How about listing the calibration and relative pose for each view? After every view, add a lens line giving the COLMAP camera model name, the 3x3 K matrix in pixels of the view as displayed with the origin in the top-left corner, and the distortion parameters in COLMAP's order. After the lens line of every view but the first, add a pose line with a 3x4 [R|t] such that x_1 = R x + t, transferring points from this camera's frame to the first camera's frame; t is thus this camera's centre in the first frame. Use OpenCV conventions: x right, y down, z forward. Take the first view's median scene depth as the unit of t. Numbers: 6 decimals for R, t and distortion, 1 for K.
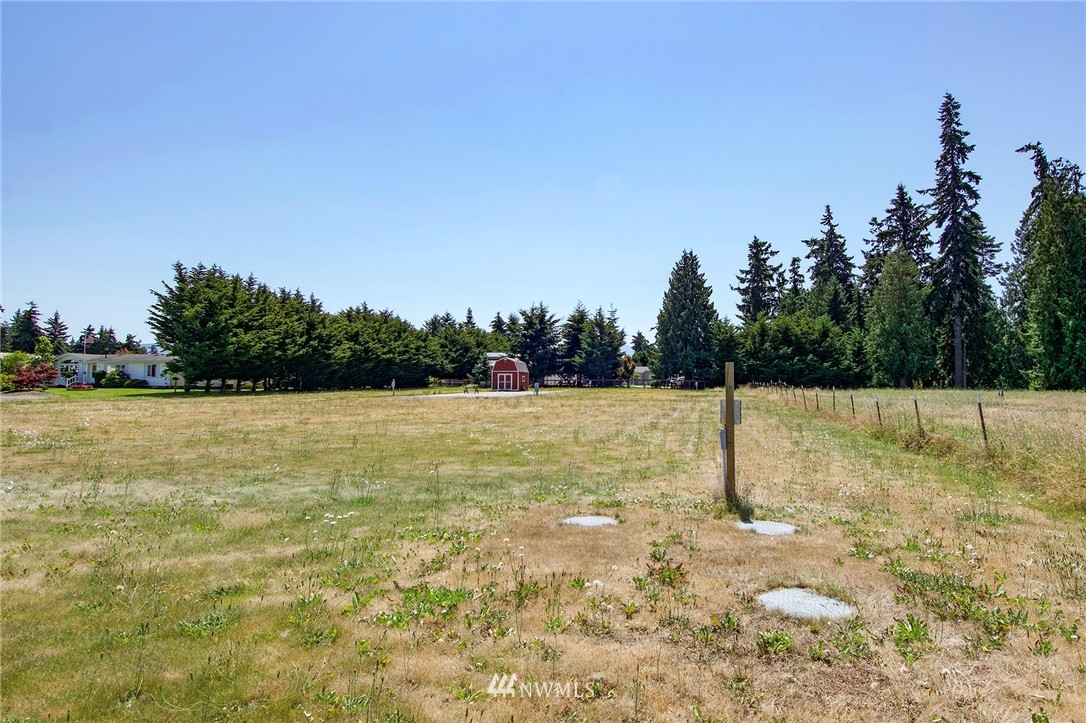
lens RADIAL K [[624.2, 0, 605.5], [0, 624.2, 362.9], [0, 0, 1]] dist [0.003419, -0.000198]
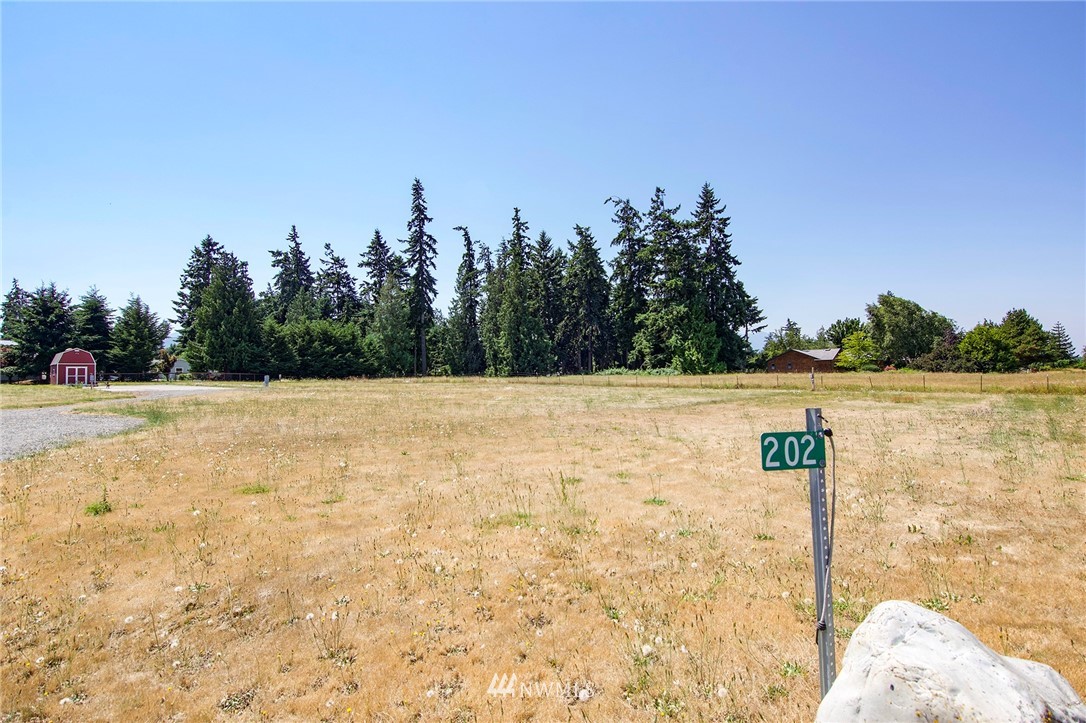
lens RADIAL K [[571.1, 0, 543.0], [0, 571.1, 361.5], [0, 0, 1]] dist [0.058596, -0.053509]
pose [[0.548982, 0.010299, 0.835771, -0.423199], [-0.016388, 0.999864, -0.001557, 0.000464], [-0.835673, -0.012842, 0.549076, -0.001817]]
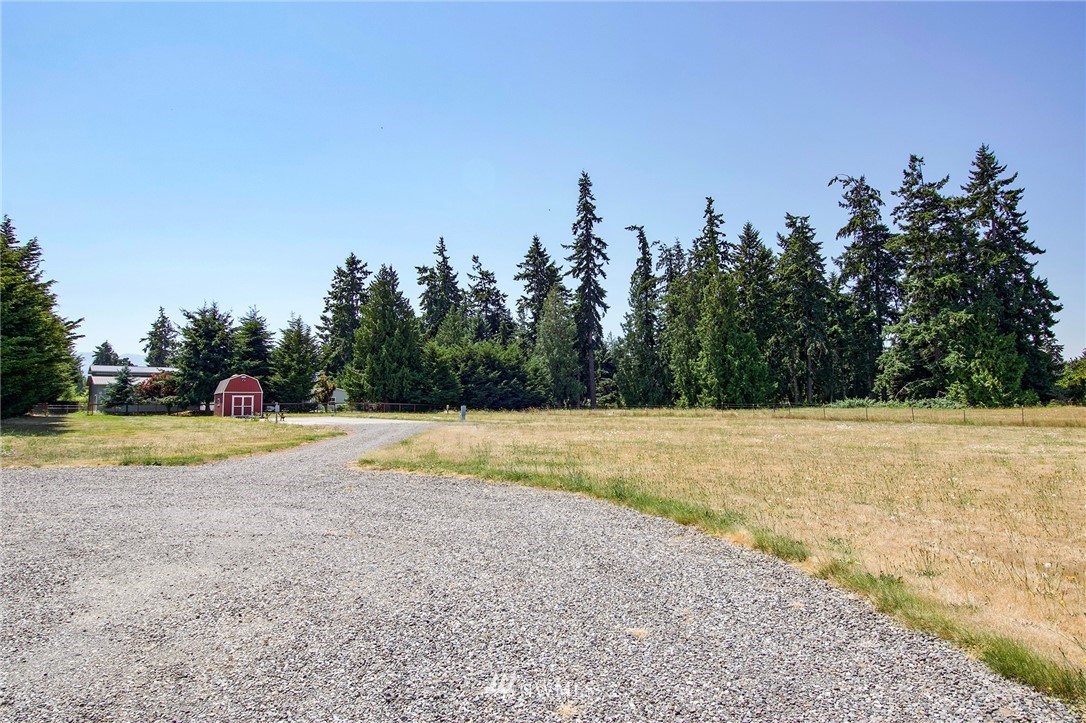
lens RADIAL K [[649.2, 0, 543.0], [0, 649.2, 361.5], [0, 0, 1]] dist [0.041105, -0.001874]
pose [[0.707598, 0.041781, 0.705379, -0.409843], [-0.014569, 0.998901, -0.044552, 0.005338], [-0.706465, 0.021248, 0.707429, 0.148723]]
